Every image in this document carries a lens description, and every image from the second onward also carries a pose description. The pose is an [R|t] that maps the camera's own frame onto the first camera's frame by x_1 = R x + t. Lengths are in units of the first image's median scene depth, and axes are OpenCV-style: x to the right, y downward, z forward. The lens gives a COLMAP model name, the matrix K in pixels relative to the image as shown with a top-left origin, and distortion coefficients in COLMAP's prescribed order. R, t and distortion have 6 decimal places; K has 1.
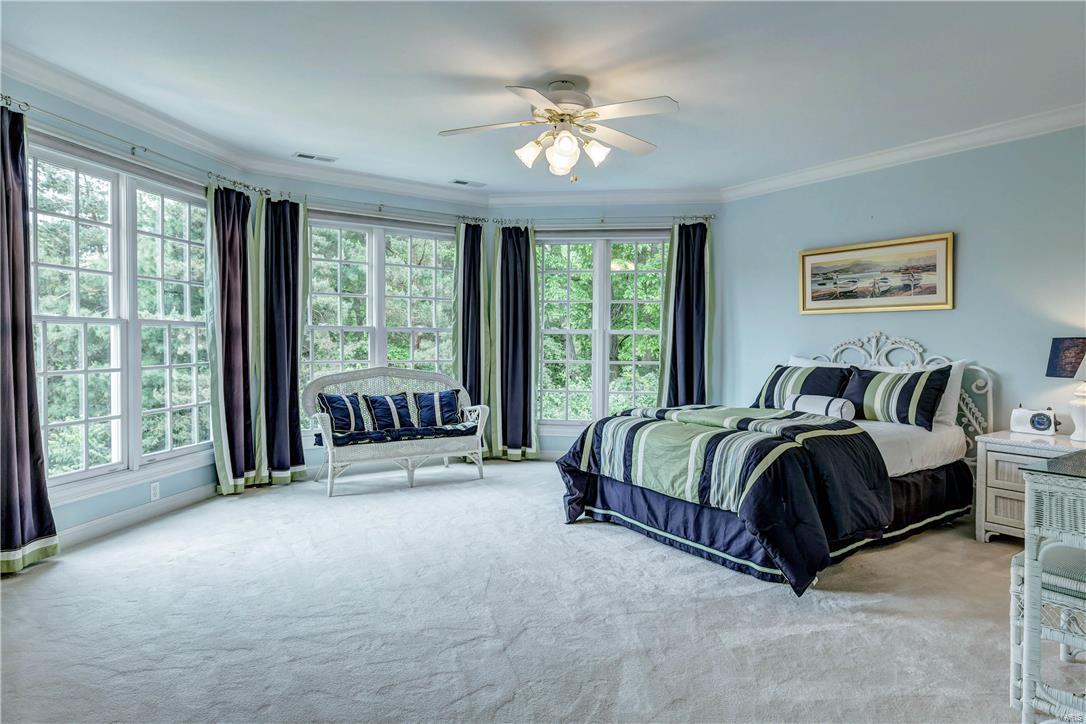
lens RADIAL K [[654.3, 0, 544.2], [0, 654.3, 356.9], [0, 0, 1]] dist [-0.000361, -0.000040]
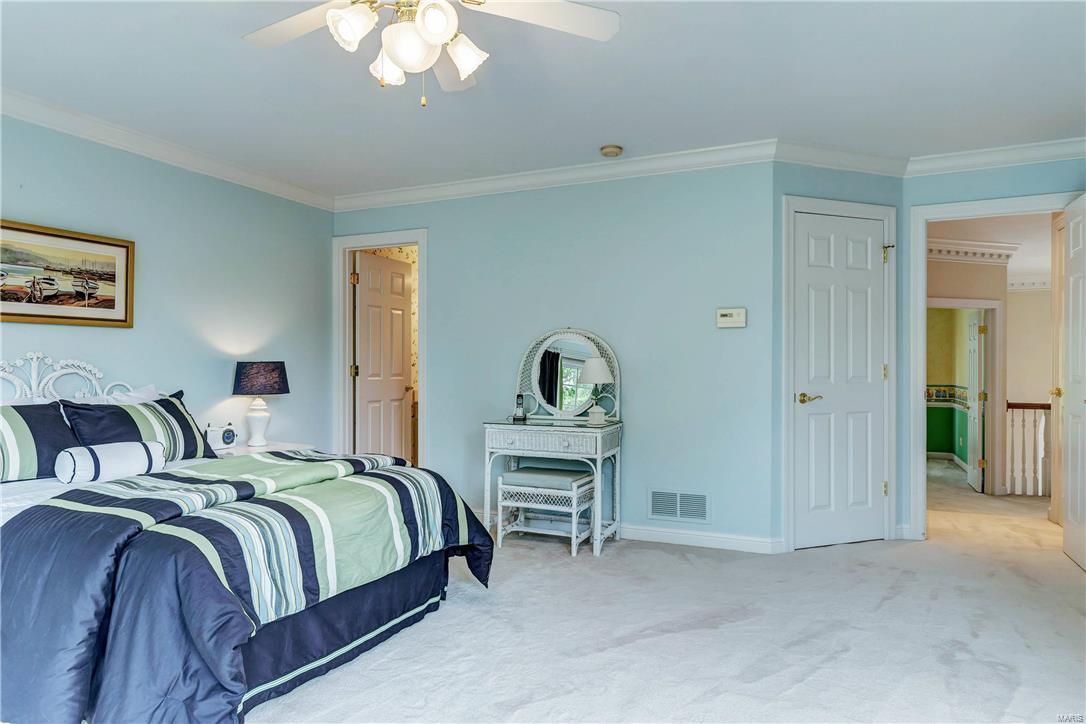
lens RADIAL K [[654.3, 0, 544.5], [0, 654.3, 363.1], [0, 0, 1]] dist [-0.000361, -0.000040]
pose [[-0.481001, 0.000950, 0.876719, -0.405612], [0.021787, 0.999704, 0.010870, -0.022122], [-0.876449, 0.024330, -0.480879, 0.900673]]
